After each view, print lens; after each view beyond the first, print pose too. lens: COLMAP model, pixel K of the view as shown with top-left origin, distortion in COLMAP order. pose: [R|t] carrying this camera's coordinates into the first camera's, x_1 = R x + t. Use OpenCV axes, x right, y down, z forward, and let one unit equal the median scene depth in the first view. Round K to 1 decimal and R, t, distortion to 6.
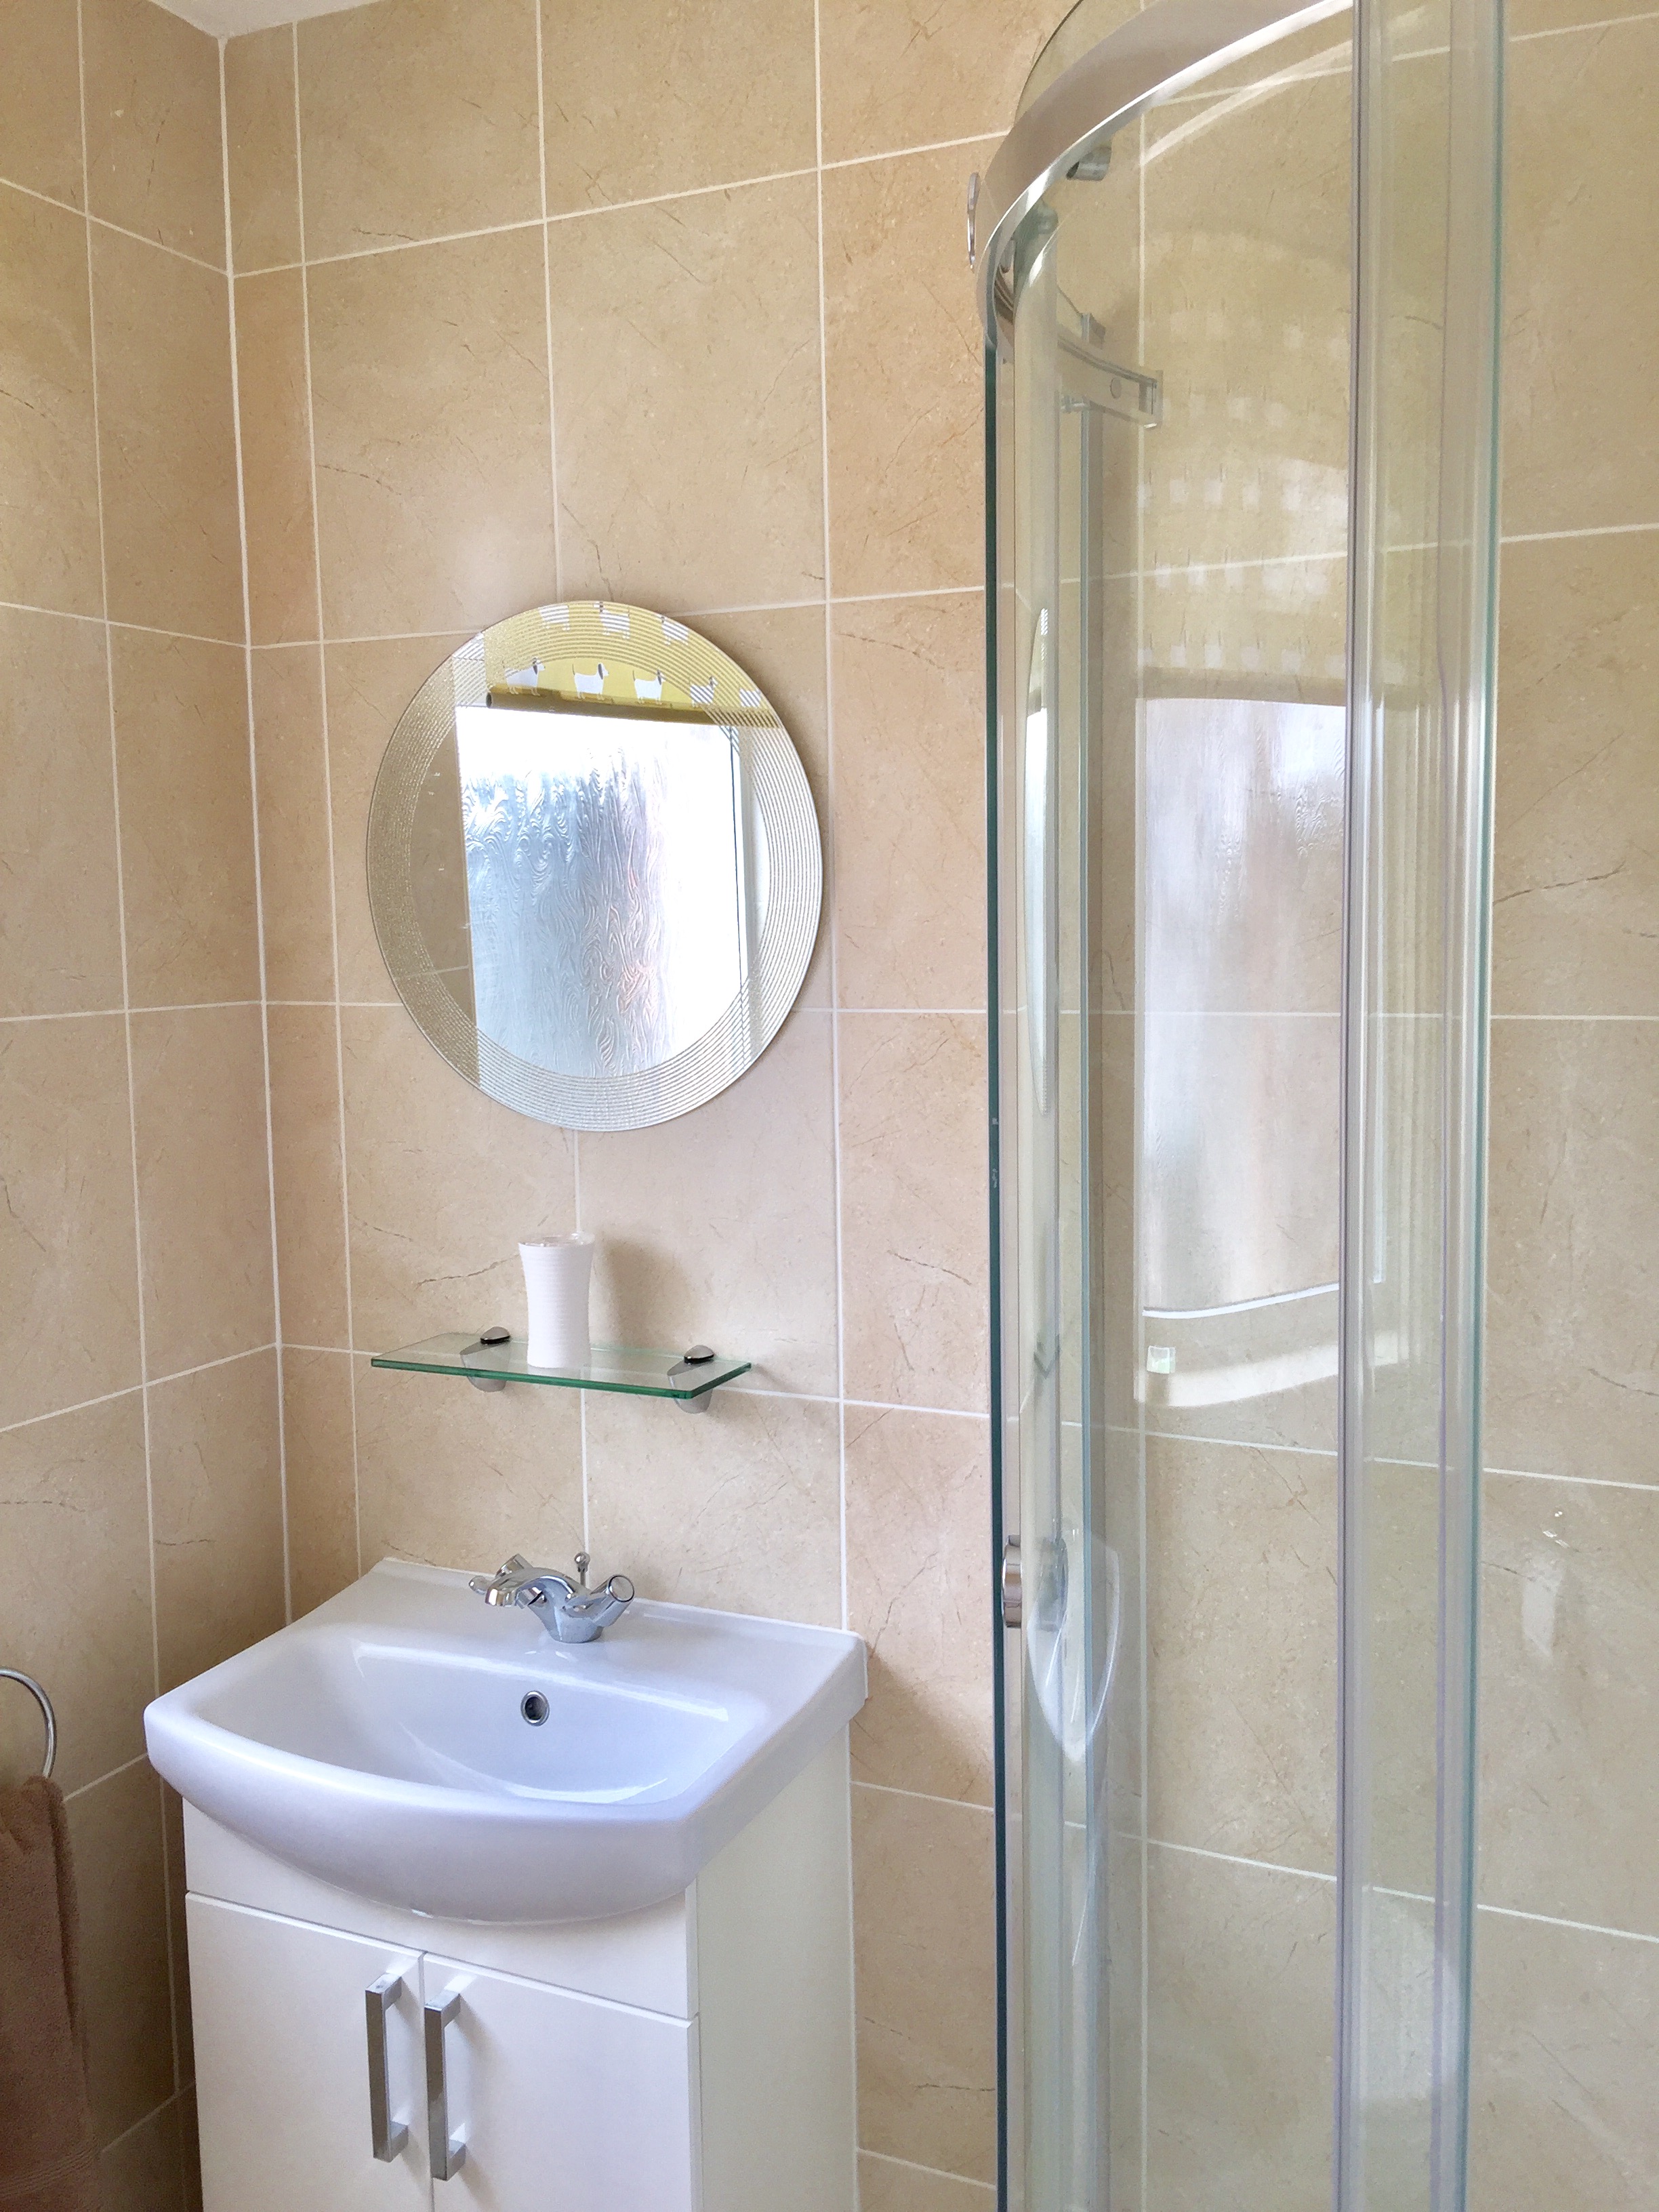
lens RADIAL K [[1876.7, 0, 831.7], [0, 1876.7, 1089.2], [0, 0, 1]] dist [0.078062, -0.138915]
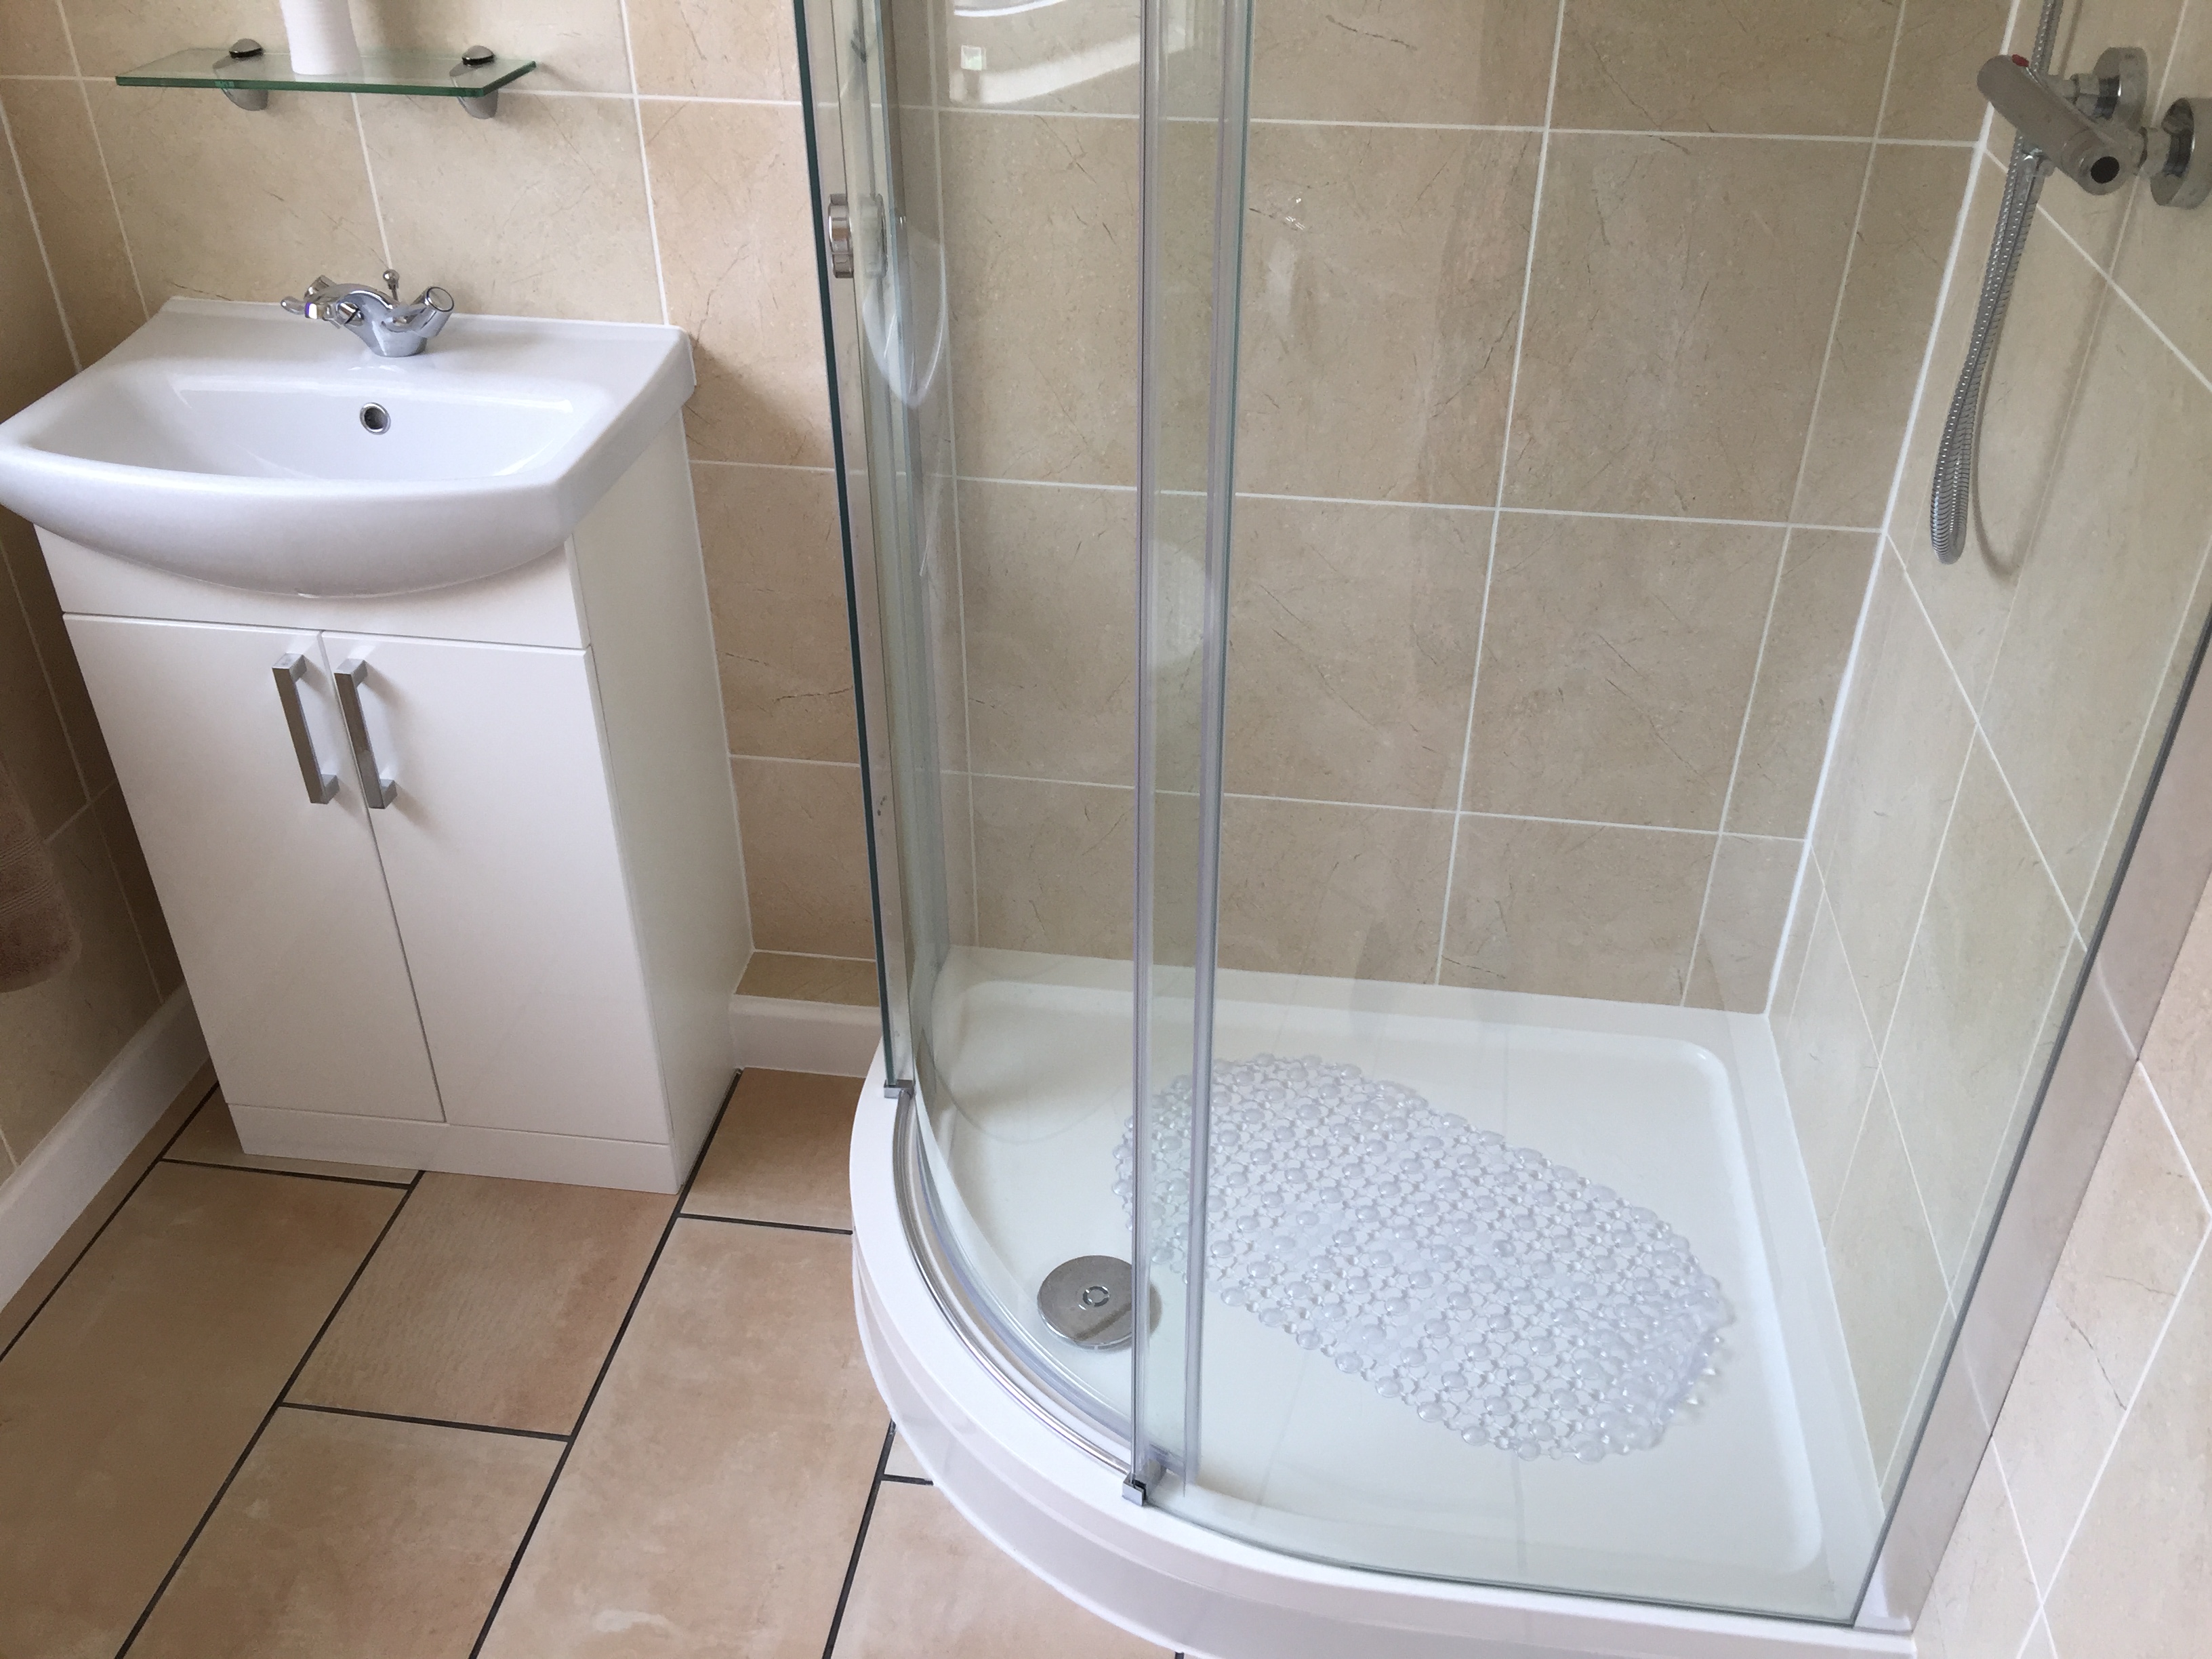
lens RADIAL K [[1876.7, 0, 1106.0], [0, 1876.7, 829.5], [0, 0, 1]] dist [0.078062, -0.138915]
pose [[0.960738, -0.138014, 0.240696, -0.051812], [0.007807, 0.880610, 0.473777, 0.032613], [-0.277347, -0.453296, 0.847113, -0.108296]]
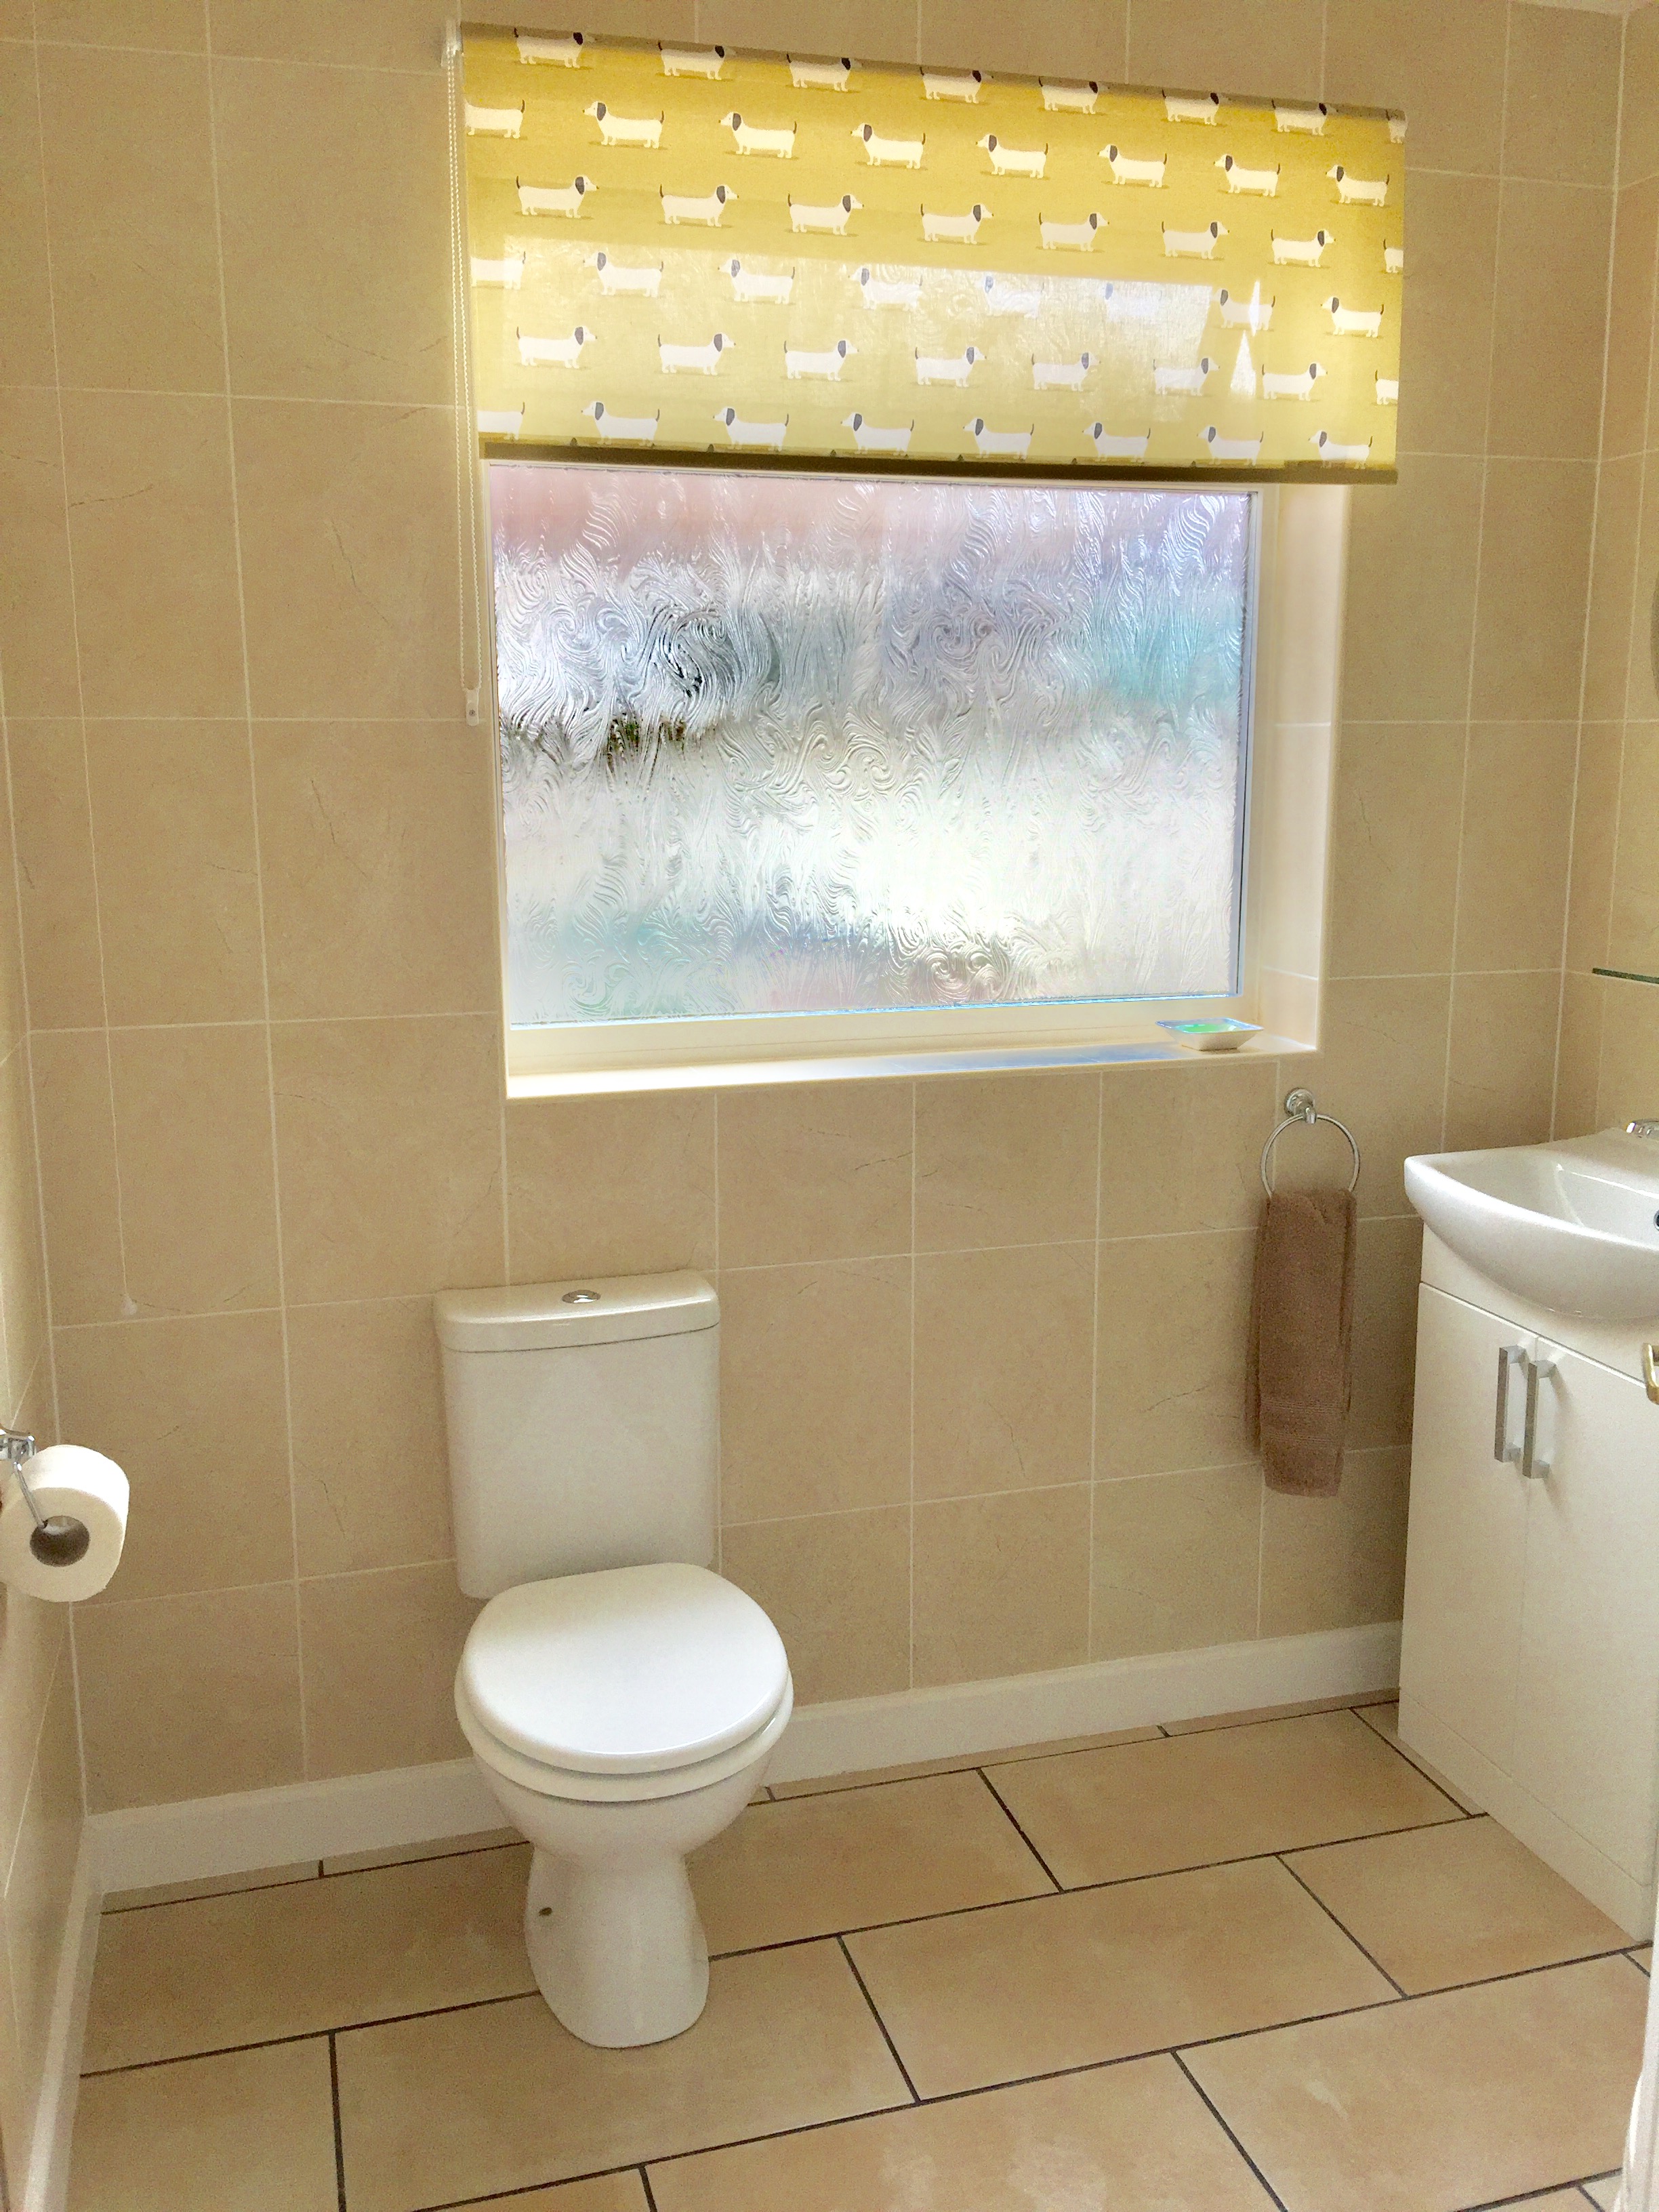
lens RADIAL K [[1876.7, 0, 831.7], [0, 1876.7, 1089.2], [0, 0, 1]] dist [0.078062, -0.138915]
pose [[0.654962, 0.143401, -0.741931, 0.469348], [-0.076701, 0.989374, 0.123517, 0.104014], [0.751759, -0.023992, 0.659001, -0.392147]]
